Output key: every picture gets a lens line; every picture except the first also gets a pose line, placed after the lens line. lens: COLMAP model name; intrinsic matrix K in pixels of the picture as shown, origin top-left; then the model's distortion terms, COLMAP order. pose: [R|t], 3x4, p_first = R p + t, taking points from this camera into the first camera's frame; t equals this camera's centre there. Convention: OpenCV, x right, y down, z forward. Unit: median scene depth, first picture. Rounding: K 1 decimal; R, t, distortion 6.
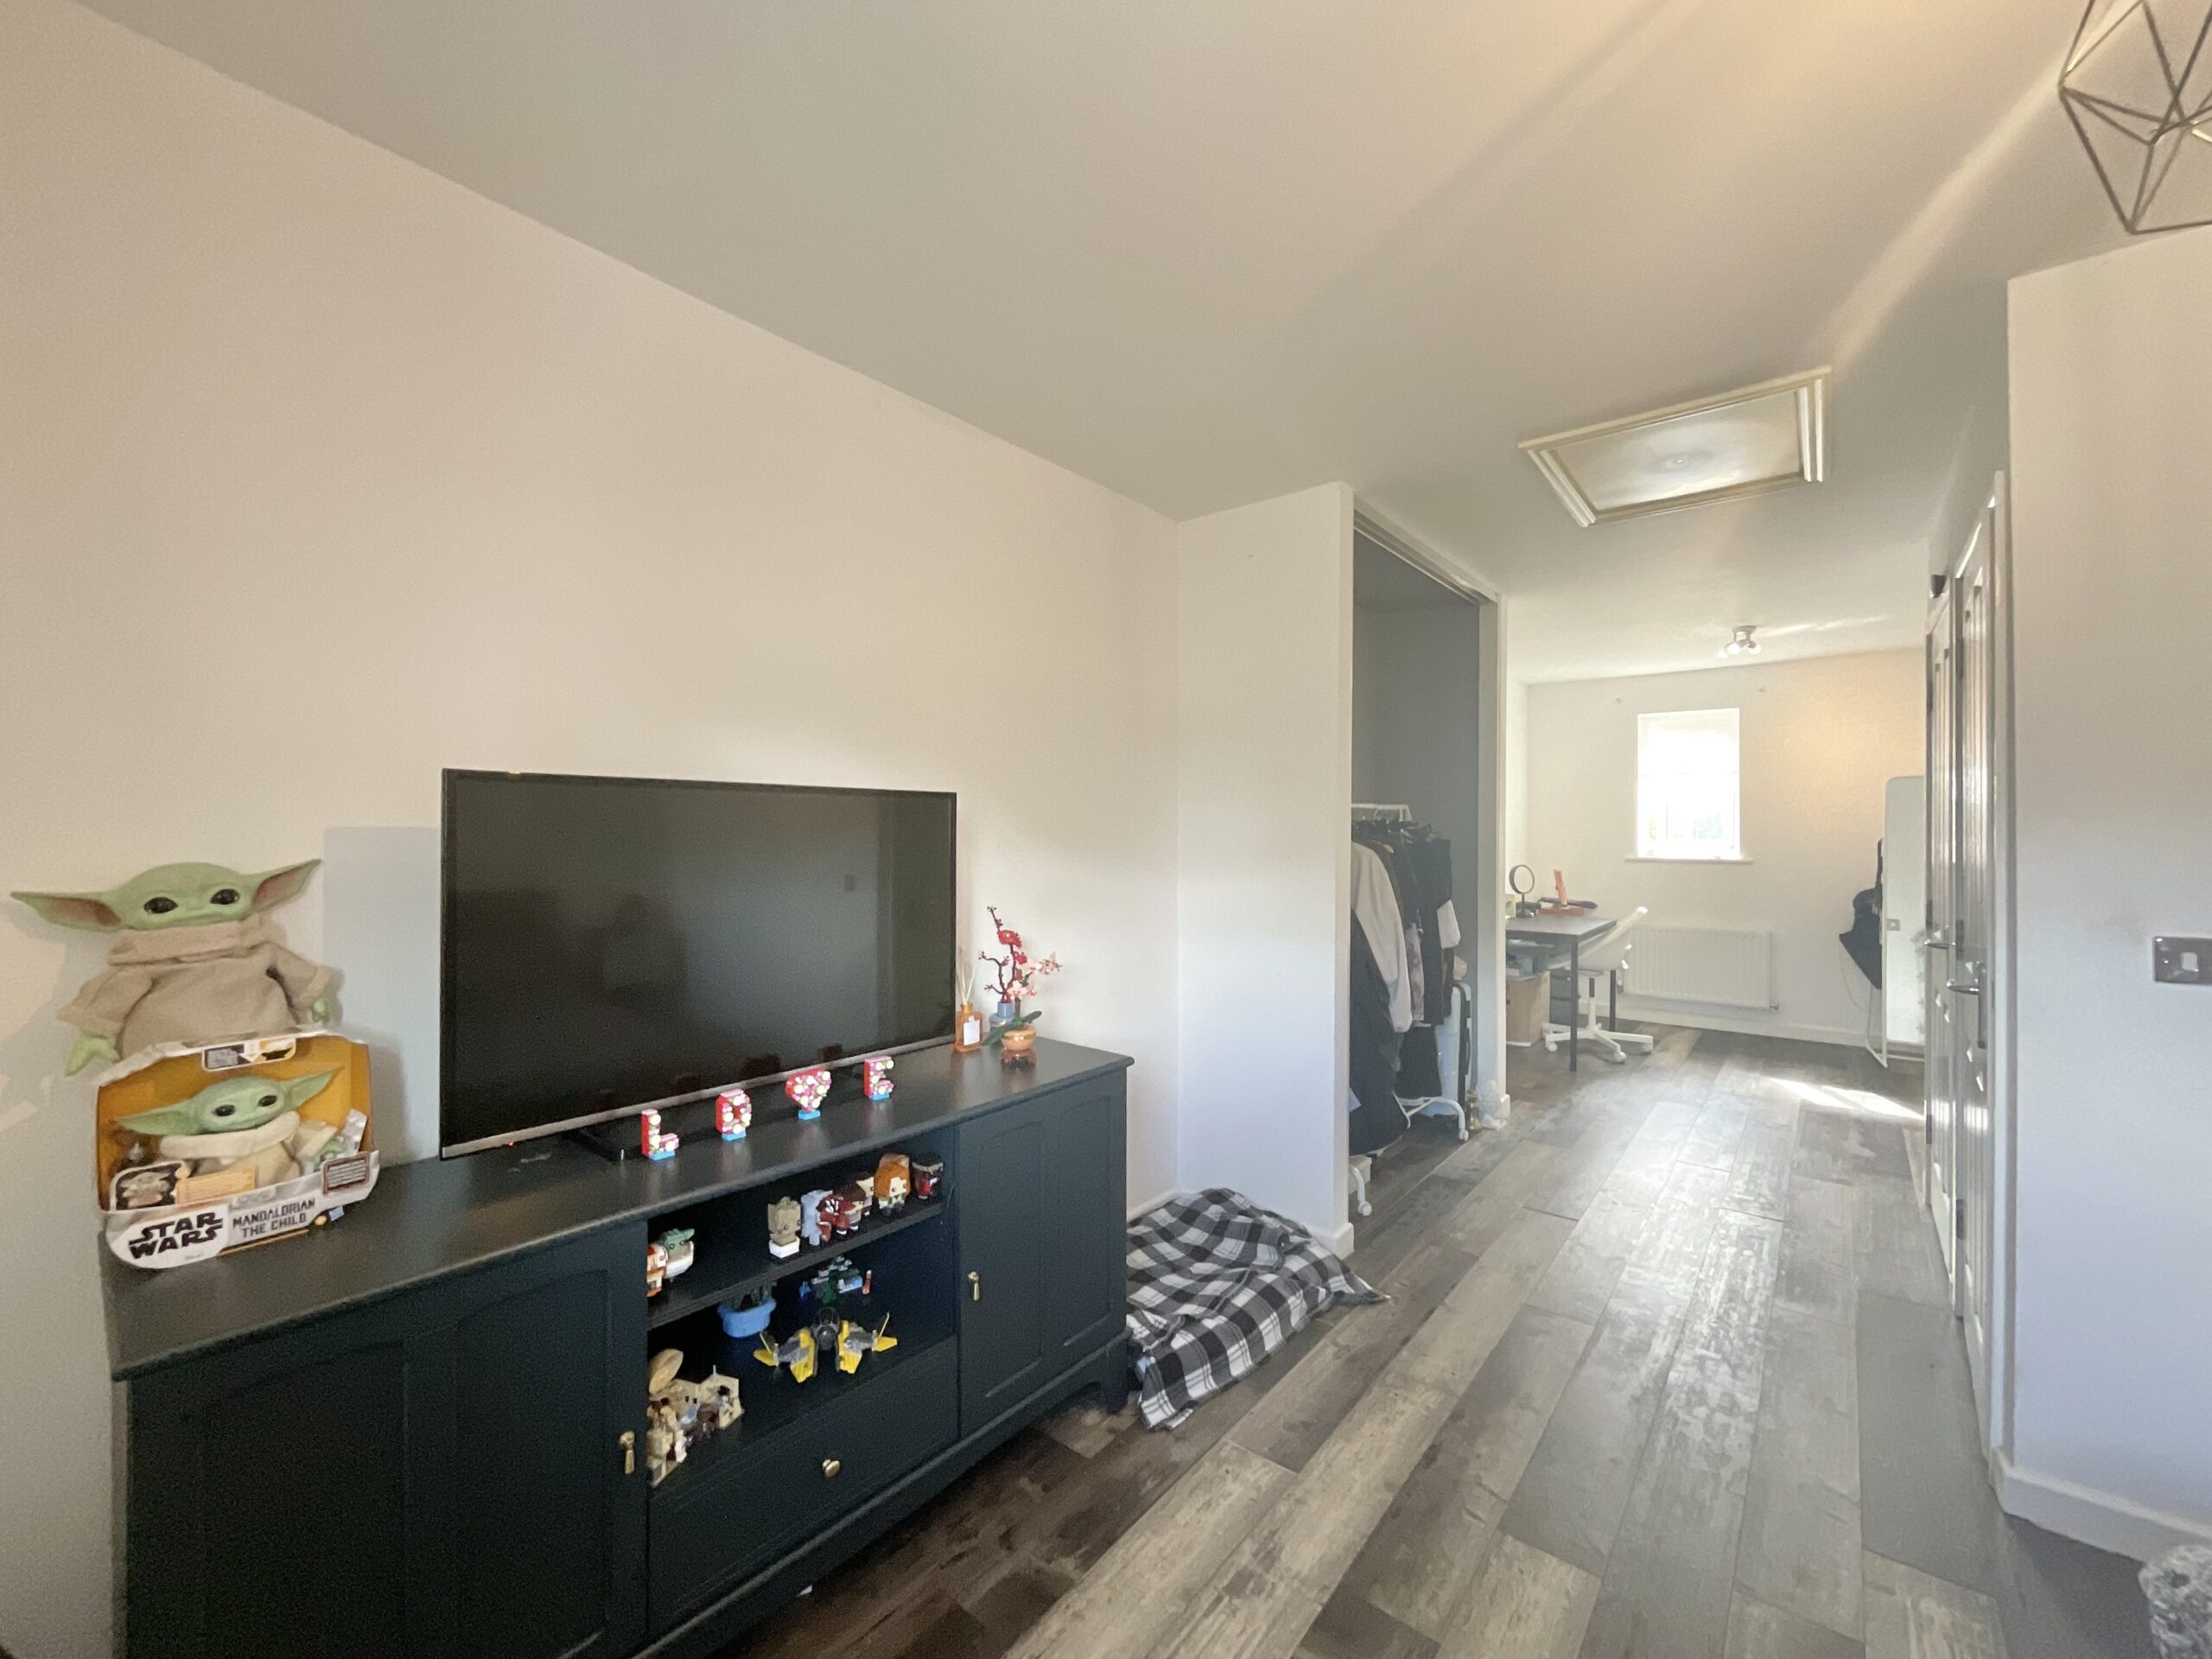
lens RADIAL K [[893.3, 0, 1114.1], [0, 893.3, 833.7], [0, 0, 1]] dist [0.001855, 0.000064]
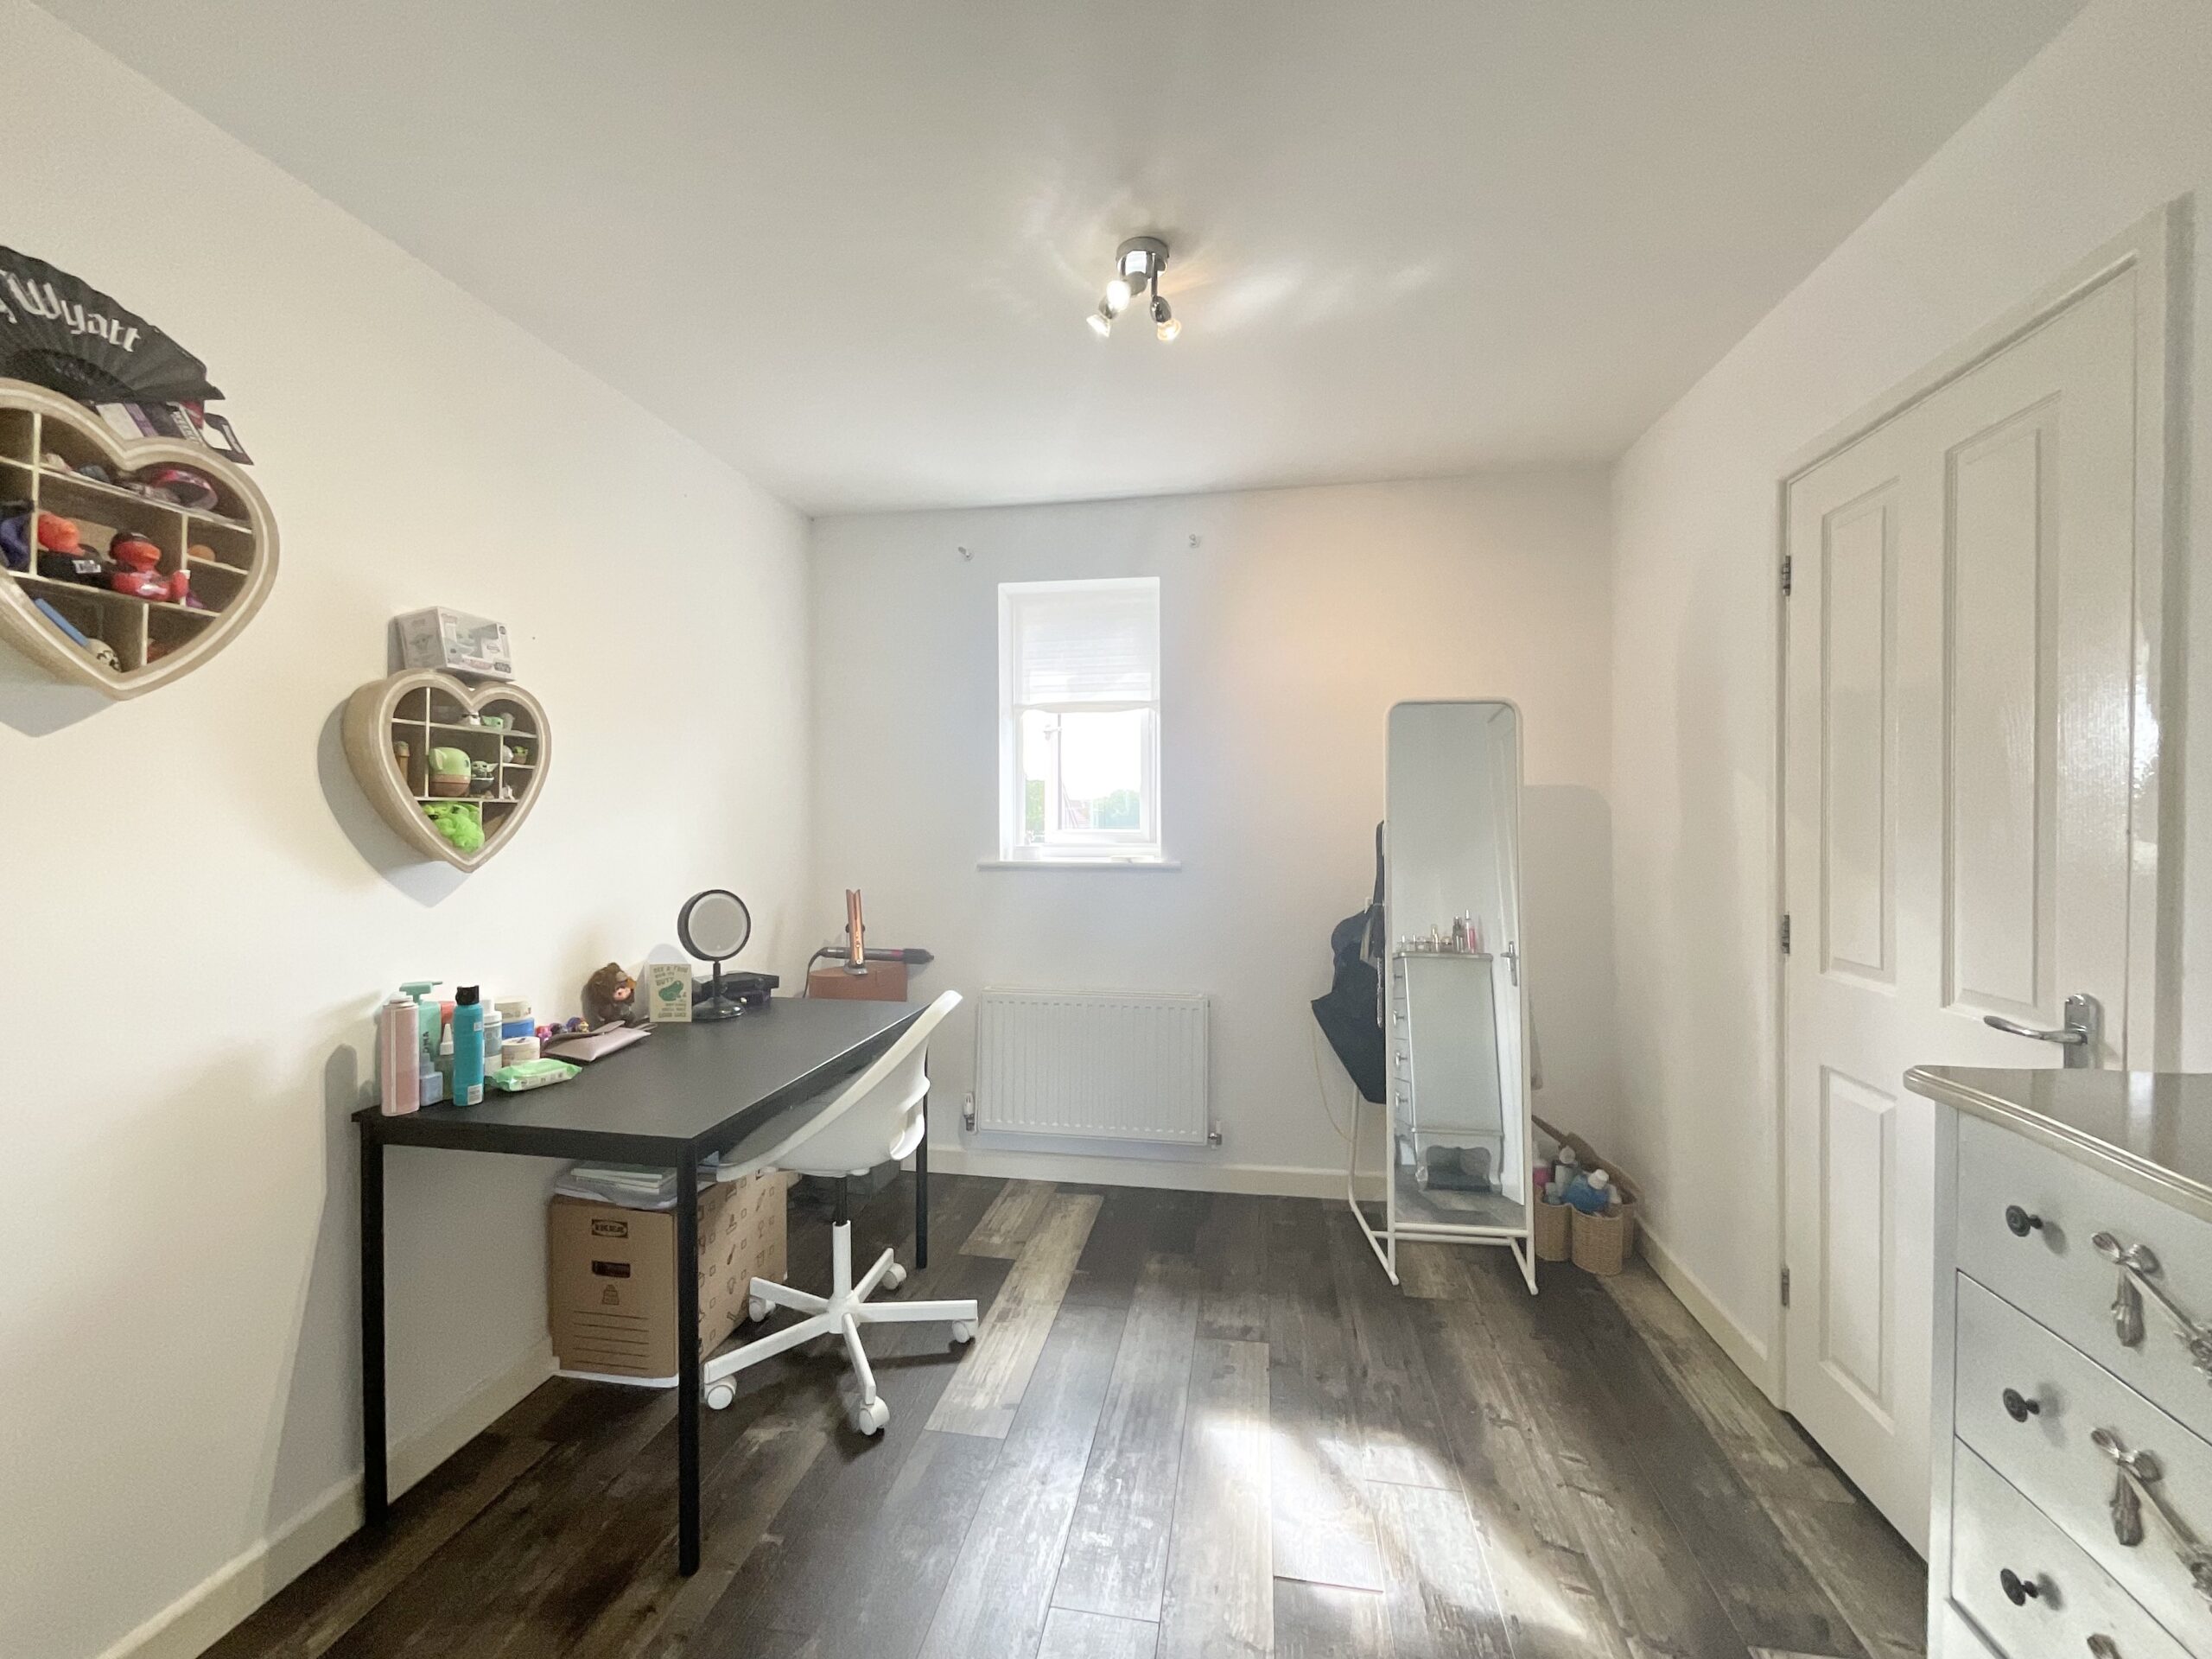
lens RADIAL K [[904.9, 0, 1106.6], [0, 904.9, 836.1], [0, 0, 1]] dist [-0.002498, -0.000401]
pose [[0.868781, -0.009742, 0.495100, 0.435360], [0.003911, 0.999910, 0.012812, 0.006824], [-0.495181, -0.009195, 0.868741, 0.588999]]
